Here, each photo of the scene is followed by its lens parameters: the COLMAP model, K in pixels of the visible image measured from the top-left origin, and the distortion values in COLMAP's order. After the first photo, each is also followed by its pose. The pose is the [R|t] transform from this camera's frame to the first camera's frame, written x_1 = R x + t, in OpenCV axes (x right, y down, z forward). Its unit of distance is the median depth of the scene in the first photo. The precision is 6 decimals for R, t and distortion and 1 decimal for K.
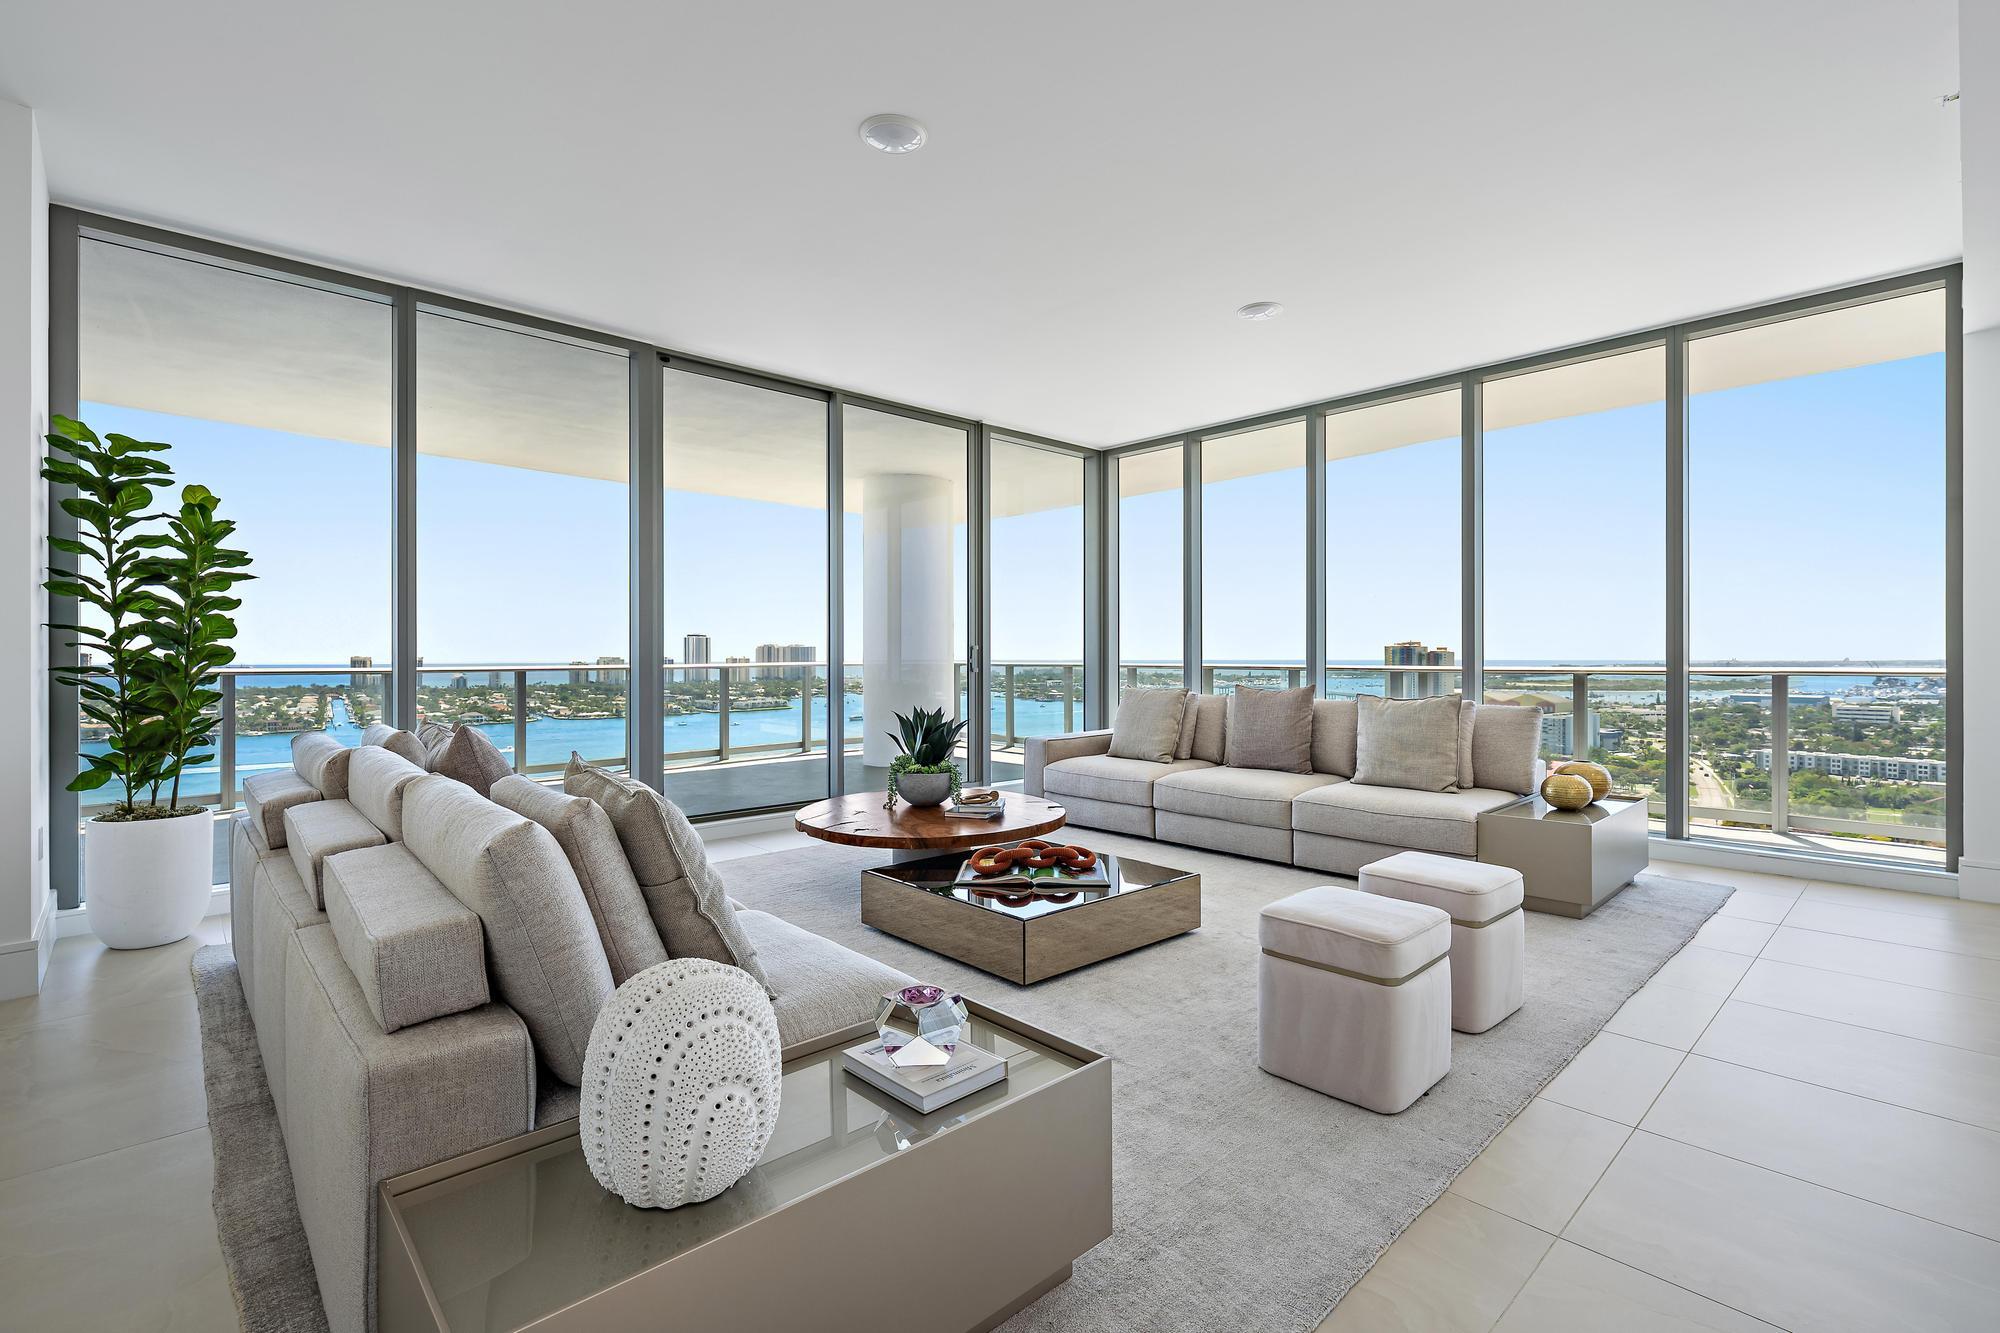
lens RADIAL K [[895.3, 0, 988.0], [0, 895.3, 661.5], [0, 0, 1]] dist [0.004030, 0.000235]
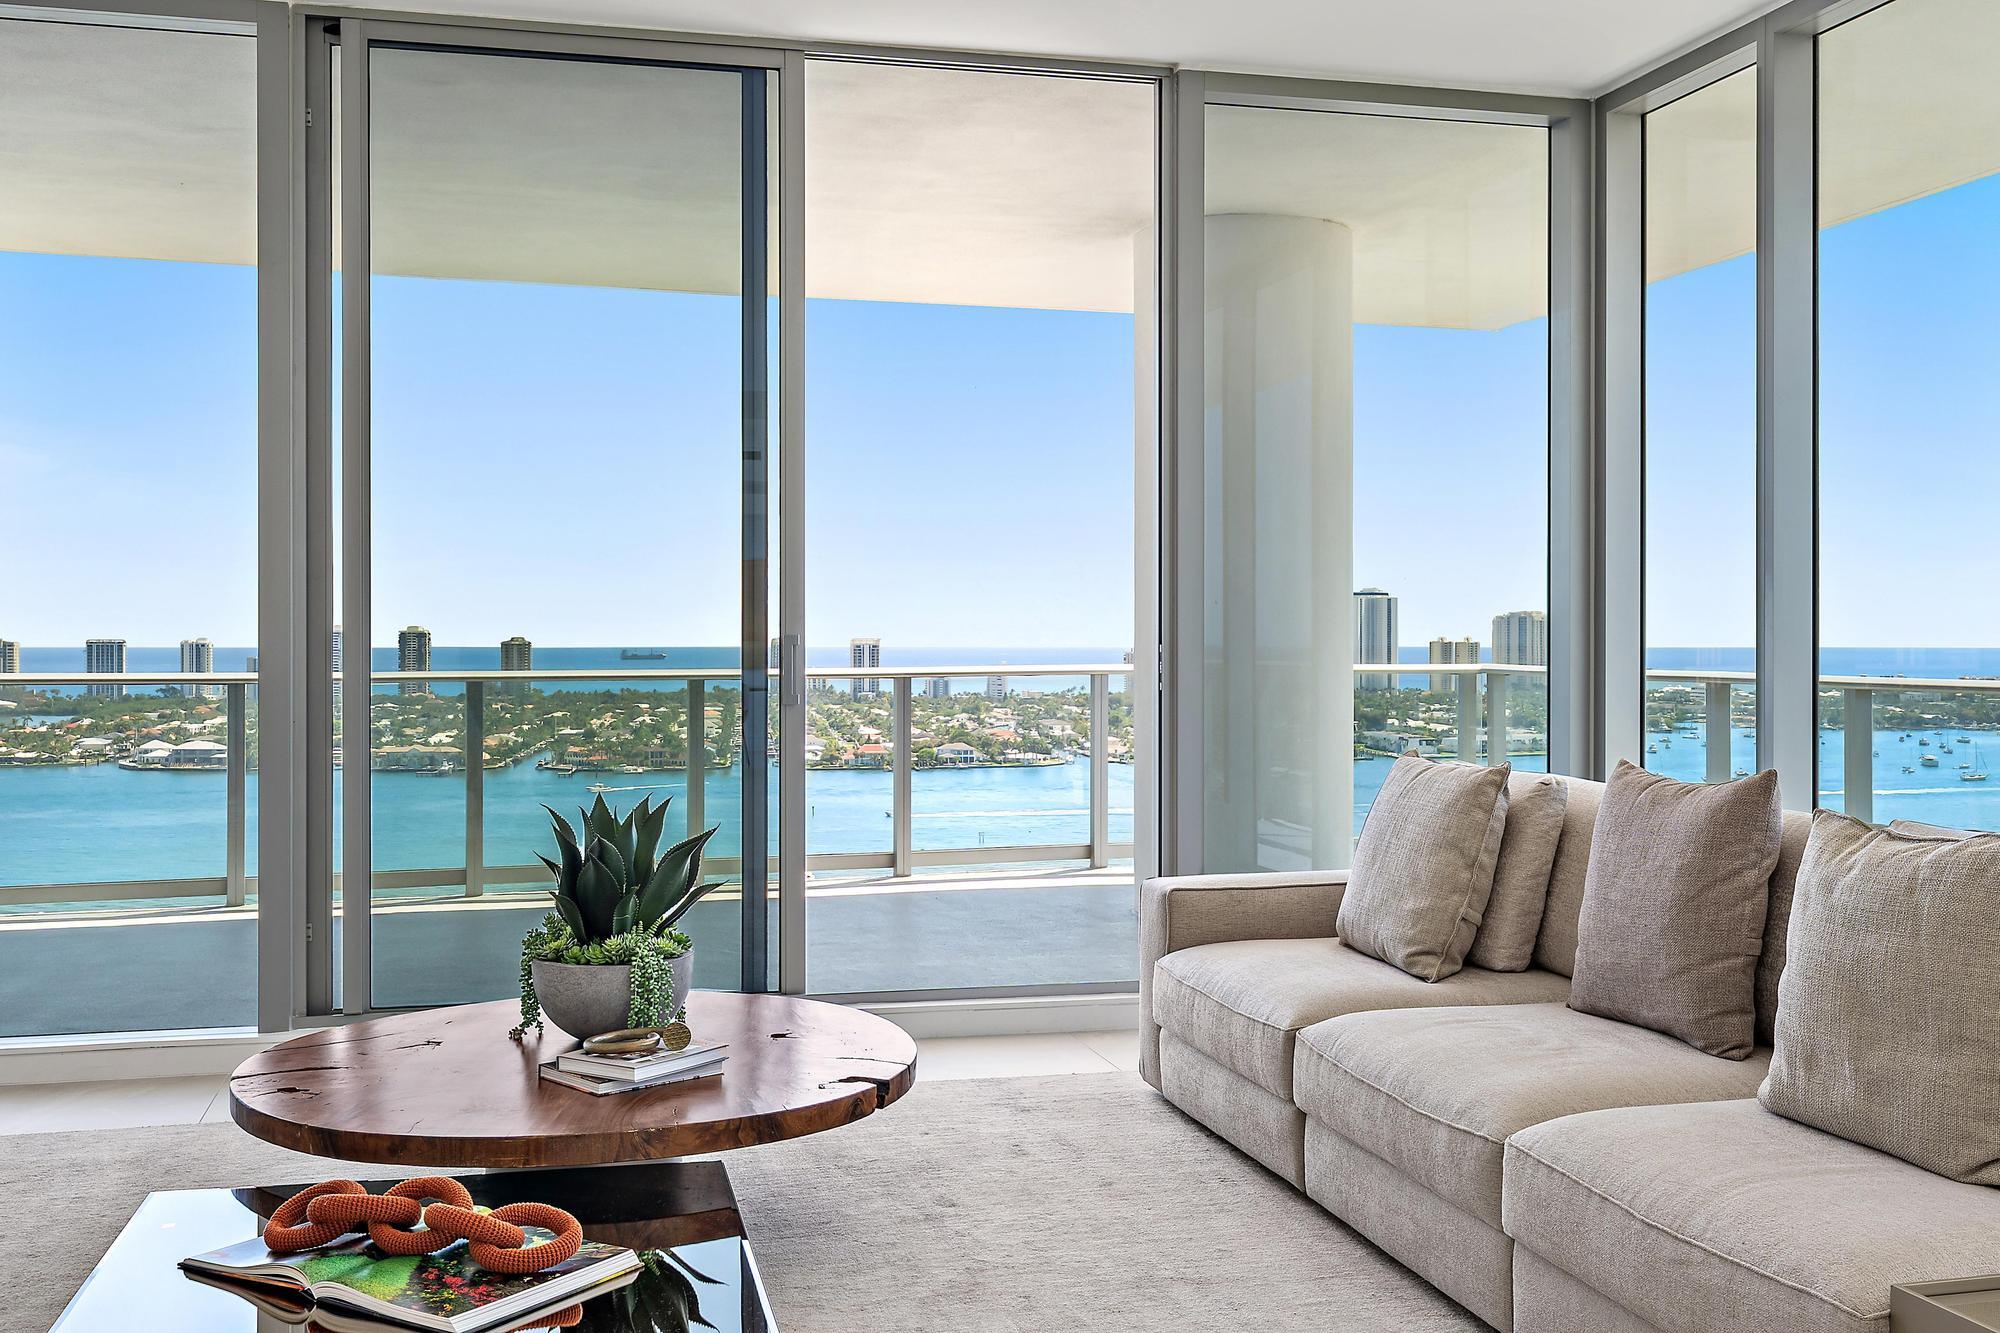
lens RADIAL K [[1960.6, 0, 1029.9], [0, 1960.6, 634.2], [0, 0, 1]] dist [0.002837, 0.000000]
pose [[0.881751, 0.000718, -0.471715, 0.233032], [-0.004361, 0.999969, -0.006630, -0.007860], [0.471695, 0.007903, 0.881726, 0.142635]]
